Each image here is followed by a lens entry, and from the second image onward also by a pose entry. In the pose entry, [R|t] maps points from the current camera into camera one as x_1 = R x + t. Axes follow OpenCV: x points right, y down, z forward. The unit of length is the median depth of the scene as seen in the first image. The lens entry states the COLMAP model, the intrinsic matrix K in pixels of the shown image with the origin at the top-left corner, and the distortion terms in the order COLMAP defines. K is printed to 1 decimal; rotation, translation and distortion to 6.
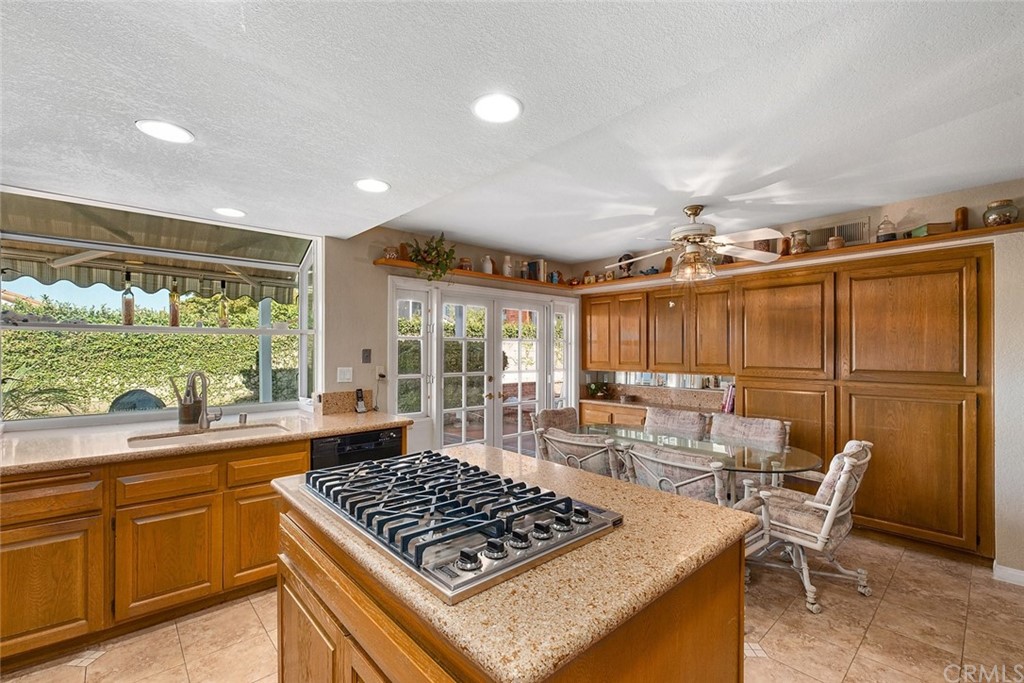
lens RADIAL K [[445.1, 0, 508.5], [0, 445.1, 342.2], [0, 0, 1]] dist [-0.007697, -0.000005]
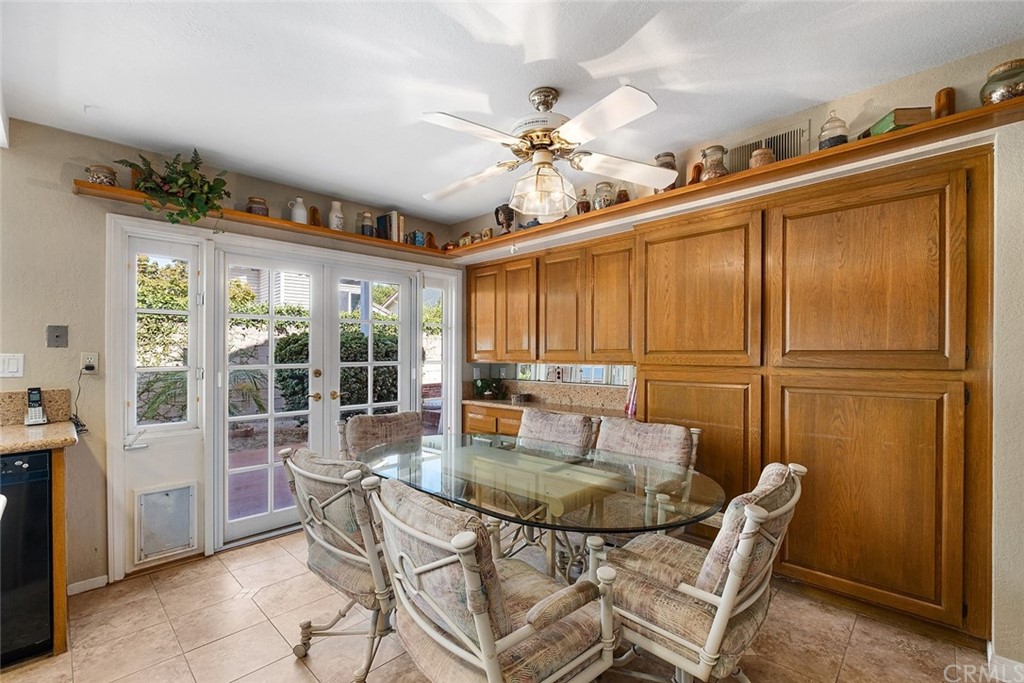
lens RADIAL K [[445.1, 0, 514.4], [0, 445.1, 351.5], [0, 0, 1]] dist [-0.007697, -0.000005]
pose [[0.997525, -0.006409, 0.070025, 0.317123], [0.005212, 0.999837, 0.017263, 0.049727], [-0.070124, -0.016856, 0.997396, 0.354172]]
